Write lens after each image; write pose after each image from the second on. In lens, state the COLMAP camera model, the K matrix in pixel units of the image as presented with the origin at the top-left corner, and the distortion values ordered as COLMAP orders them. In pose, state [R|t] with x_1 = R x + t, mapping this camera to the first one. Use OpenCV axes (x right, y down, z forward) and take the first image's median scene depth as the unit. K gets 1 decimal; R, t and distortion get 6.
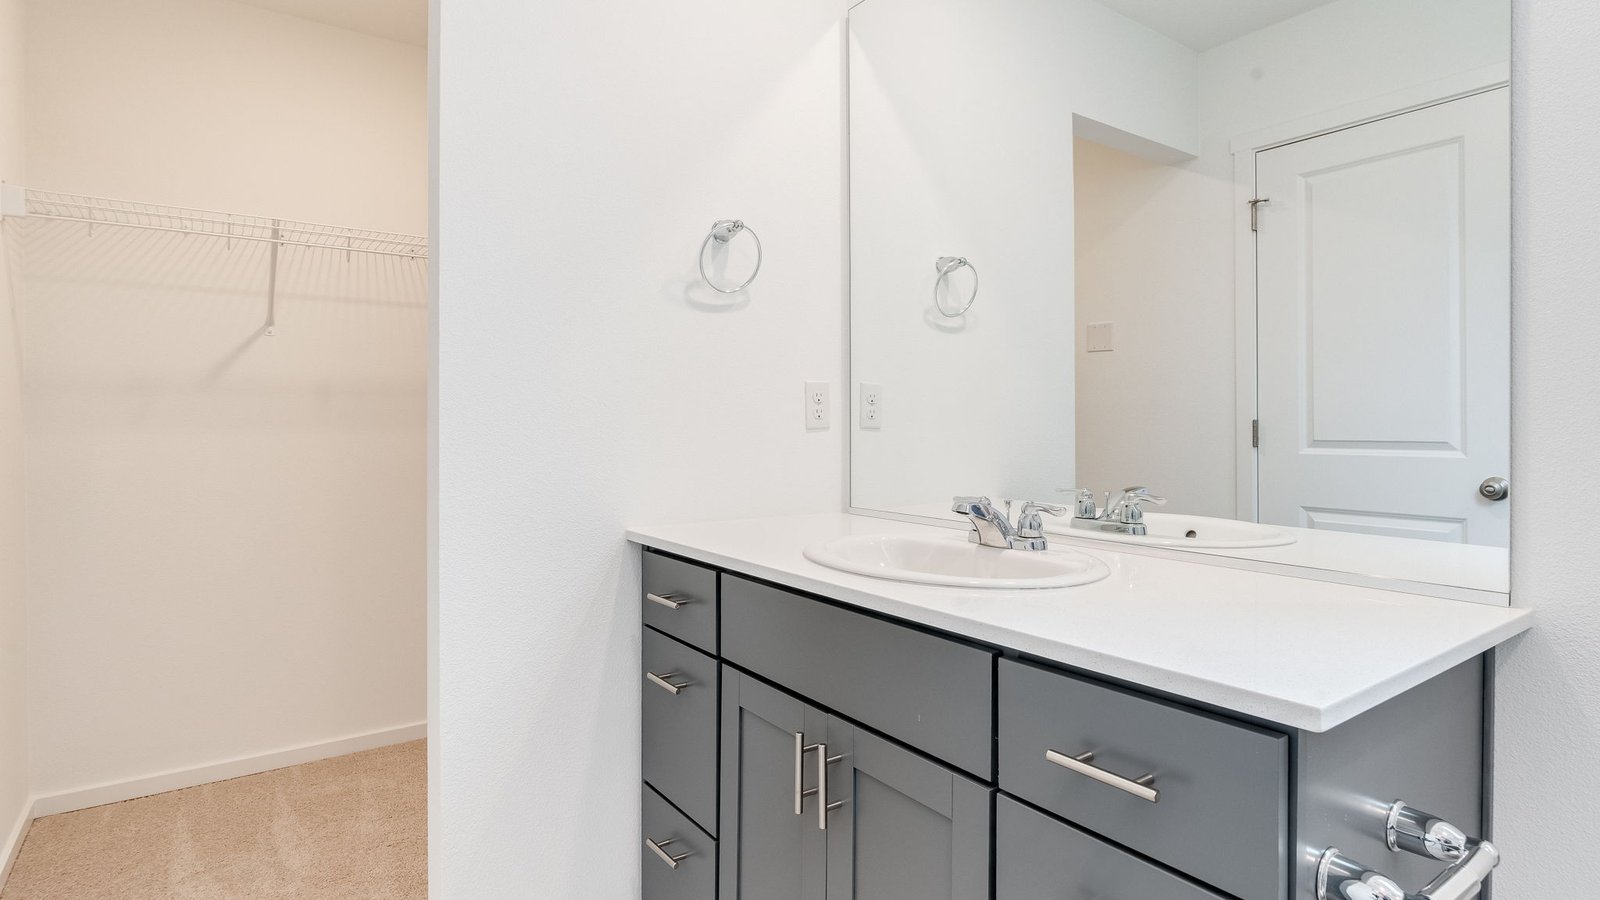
lens RADIAL K [[814.3, 0, 797.6], [0, 814.3, 444.9], [0, 0, 1]] dist [-0.007594, 0.003034]
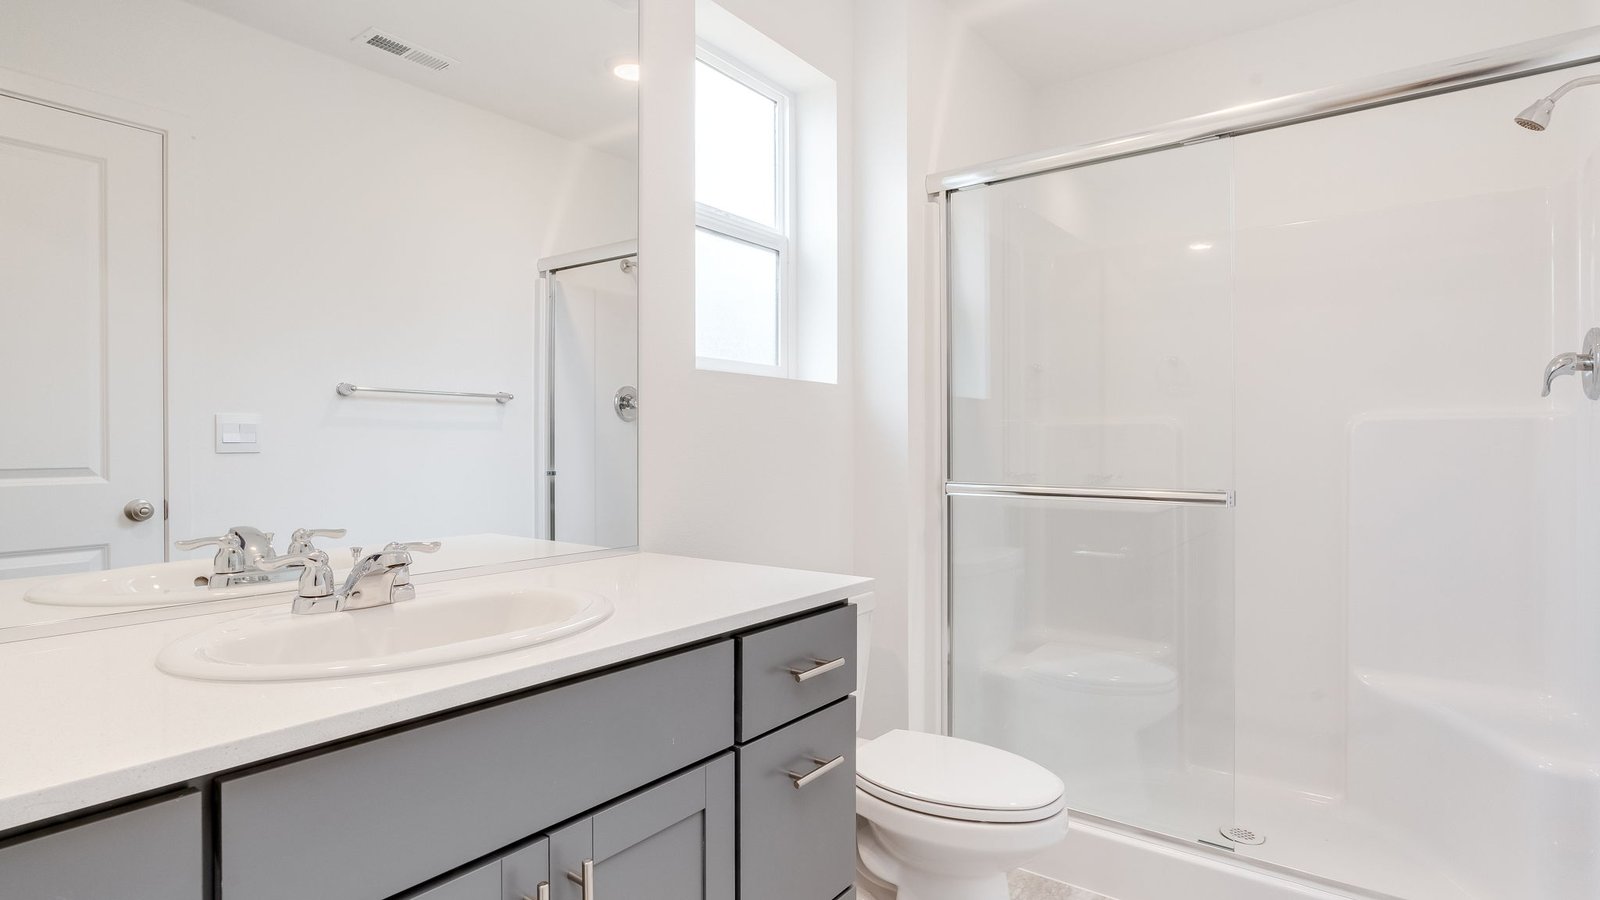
lens RADIAL K [[814.3, 0, 797.6], [0, 814.3, 444.9], [0, 0, 1]] dist [-0.007594, 0.003034]
pose [[-0.315182, -0.002062, 0.949029, -0.383745], [0.023417, 0.999676, 0.009949, -0.020520], [-0.948742, 0.025359, -0.315032, 0.510012]]
